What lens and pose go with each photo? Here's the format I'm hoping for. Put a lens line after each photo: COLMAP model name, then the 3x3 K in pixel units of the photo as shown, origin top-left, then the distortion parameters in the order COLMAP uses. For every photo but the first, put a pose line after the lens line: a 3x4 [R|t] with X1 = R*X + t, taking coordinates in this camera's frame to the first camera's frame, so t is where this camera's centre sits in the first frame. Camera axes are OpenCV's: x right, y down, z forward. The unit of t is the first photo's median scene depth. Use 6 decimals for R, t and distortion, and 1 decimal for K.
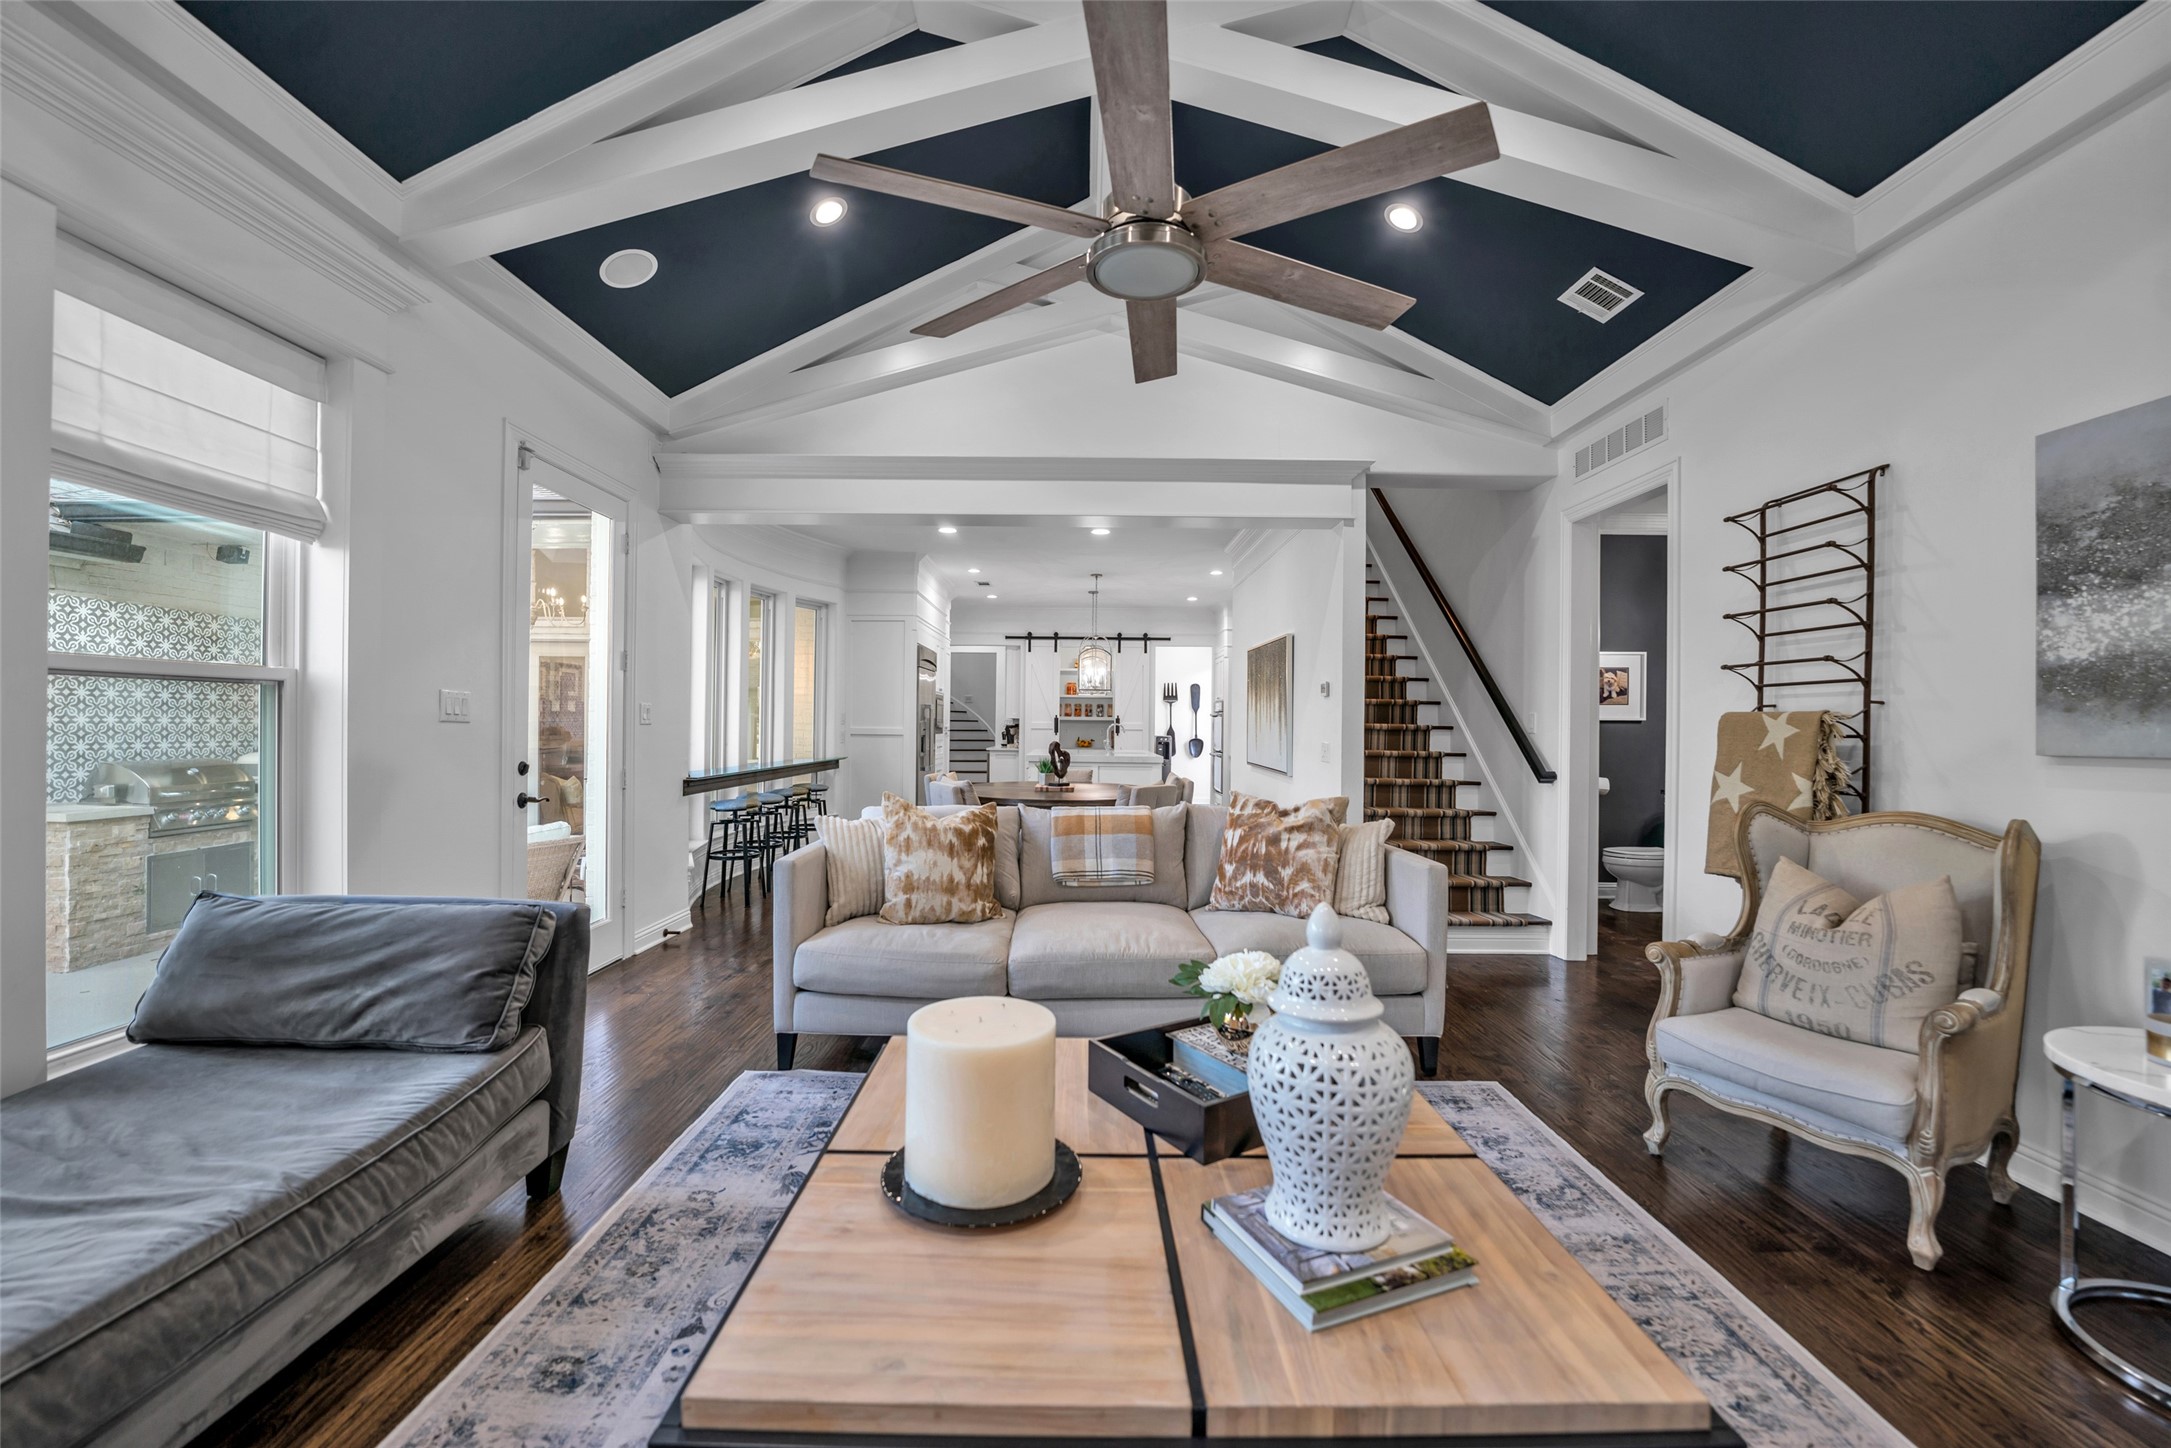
lens RADIAL K [[899.6, 0, 1069.1], [0, 899.6, 719.8], [0, 0, 1]] dist [-0.015529, 0.000029]
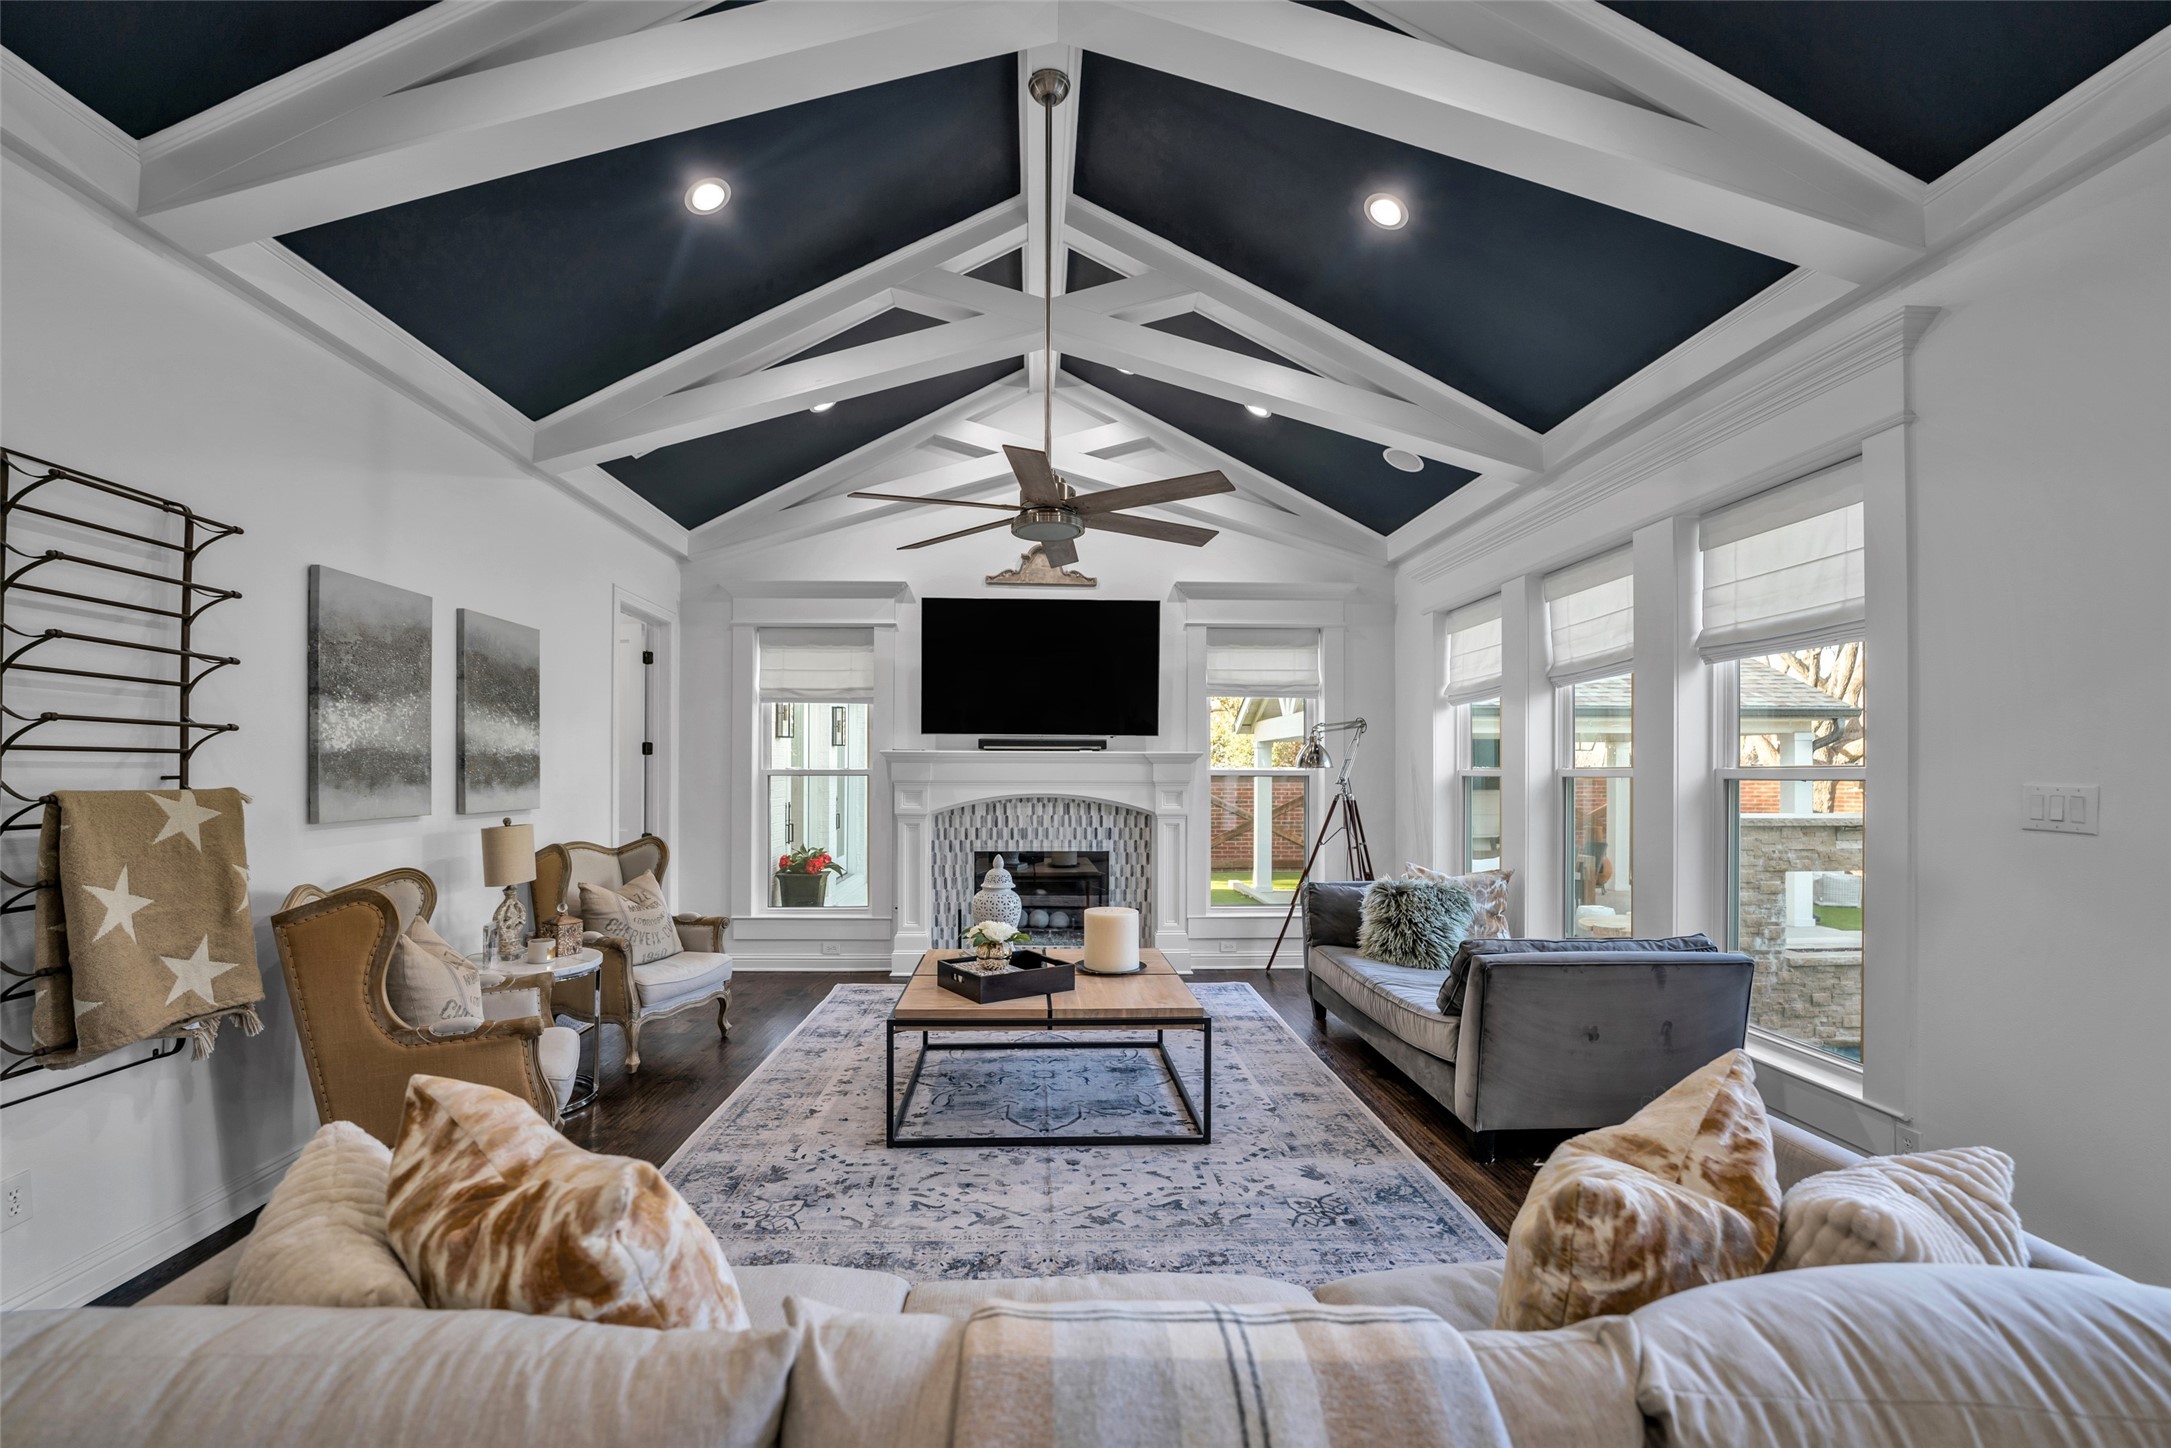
lens RADIAL K [[937.0, 0, 1060.1], [0, 937.0, 763.0], [0, 0, 1]] dist [-0.027113, 0.000286]
pose [[-0.998787, -0.015098, -0.046860, 0.050625], [-0.014275, 0.999739, -0.017843, -0.015339], [0.047117, -0.017152, -0.998742, 0.980573]]
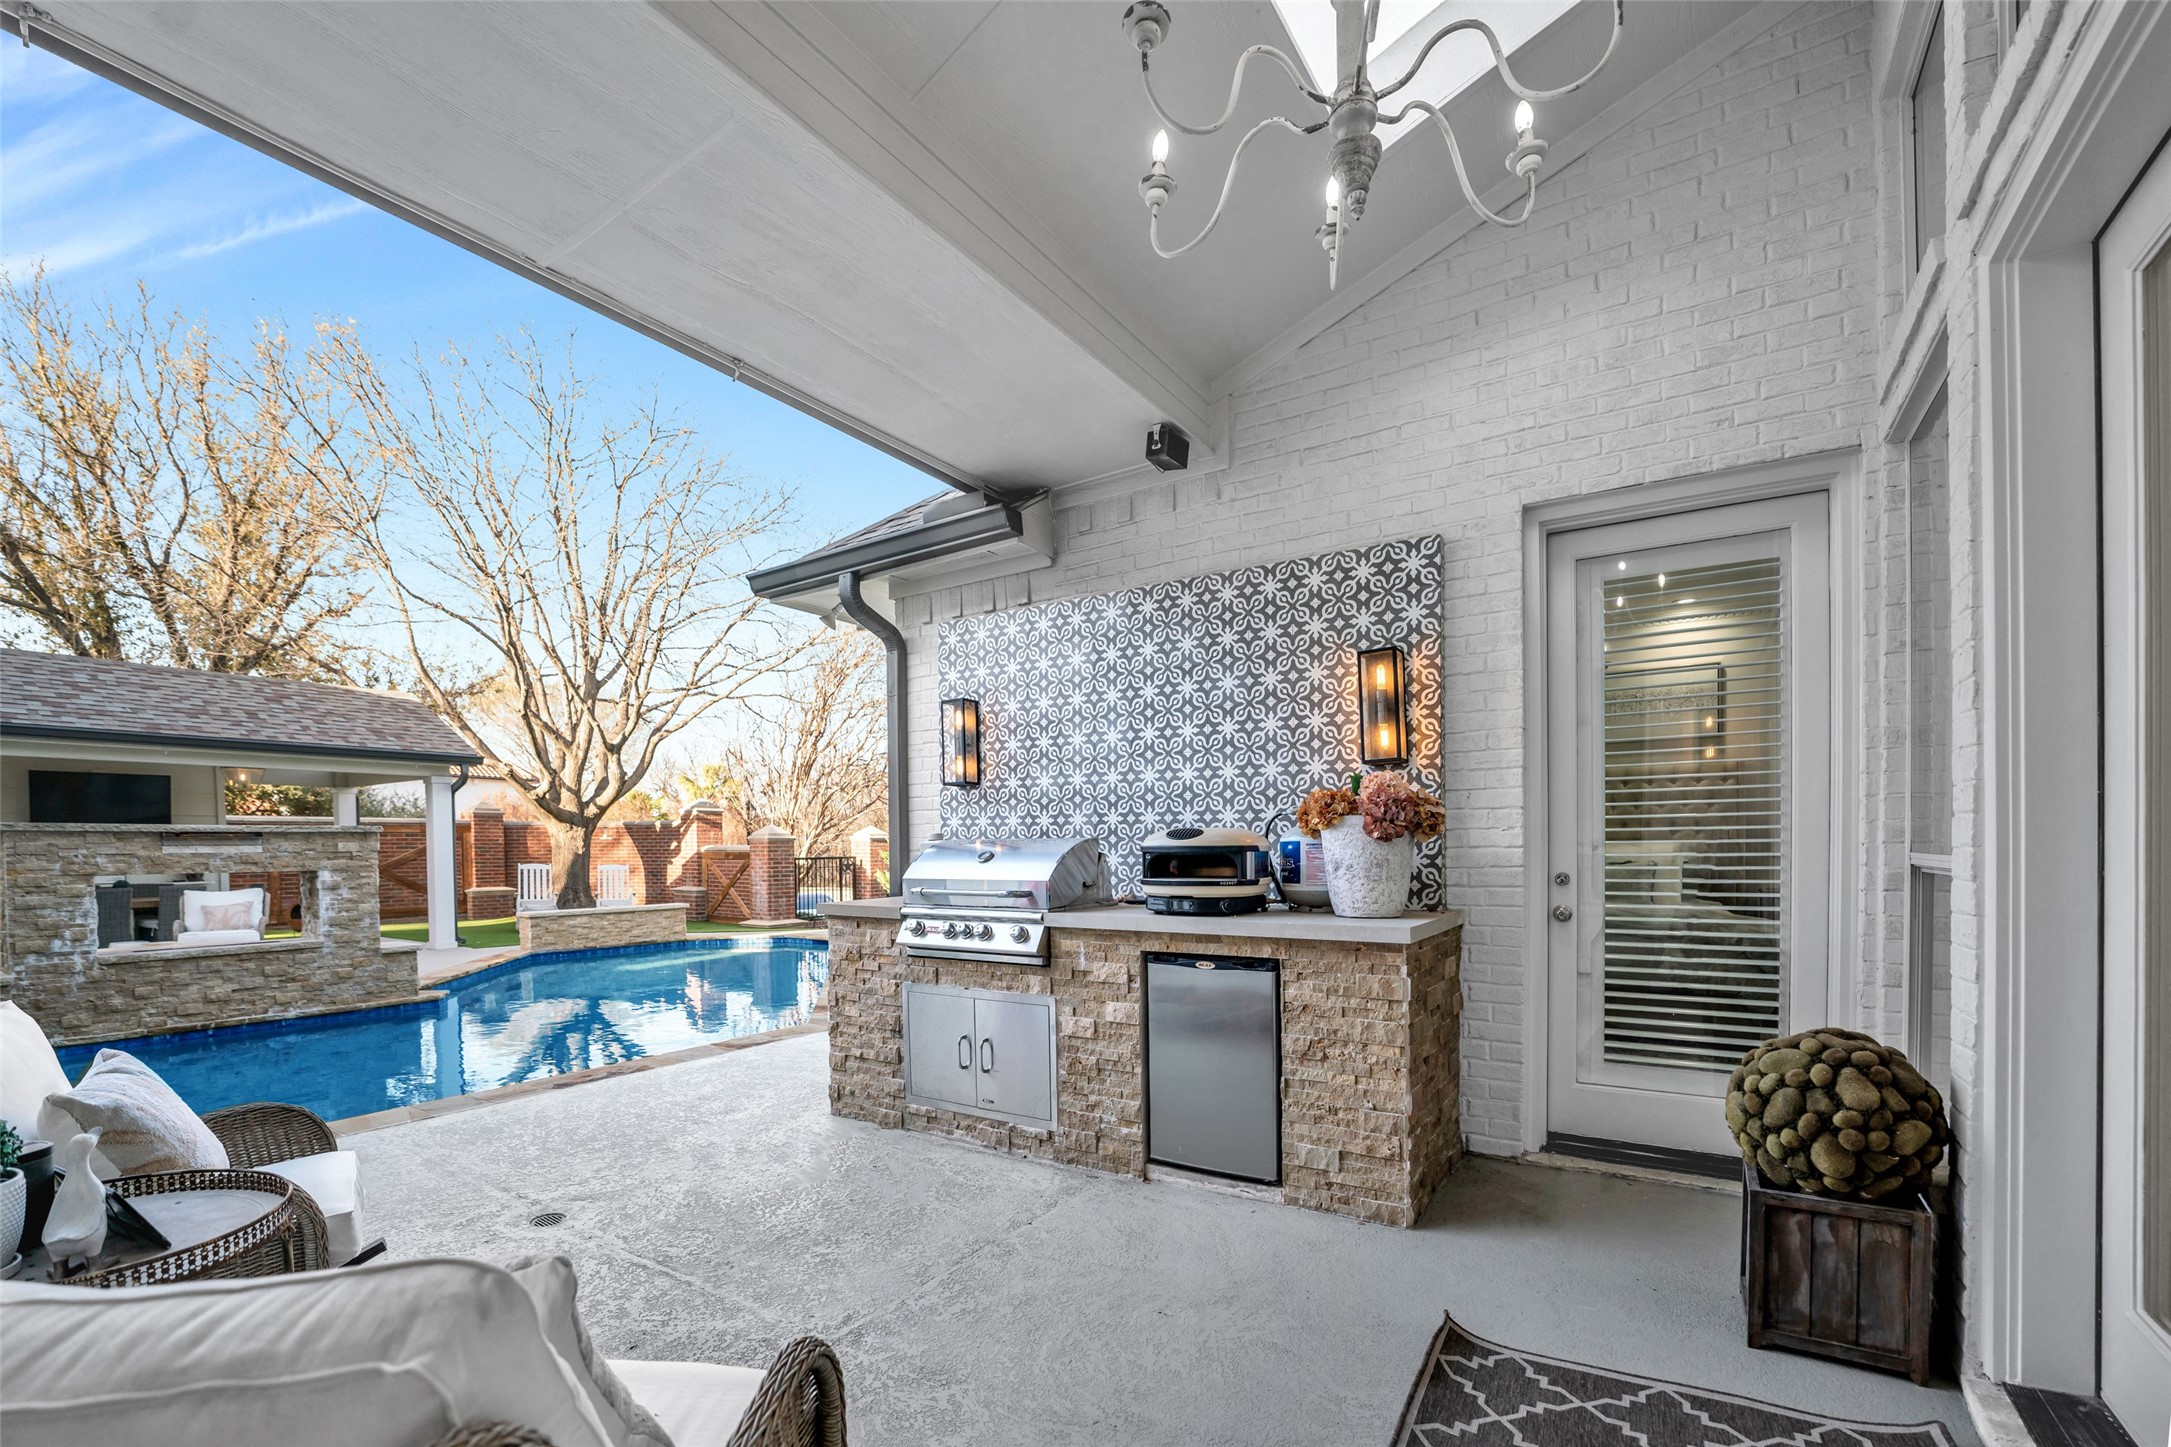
lens RADIAL K [[913.8, 0, 1072.4], [0, 913.8, 875.2], [0, 0, 1]] dist [-0.021462, -0.000077]
pose [[-0.539197, 0.017075, -0.842006, -0.564576], [0.005799, 0.999846, 0.016562, 0.067397], [0.842159, 0.004047, -0.539213, 1.525400]]
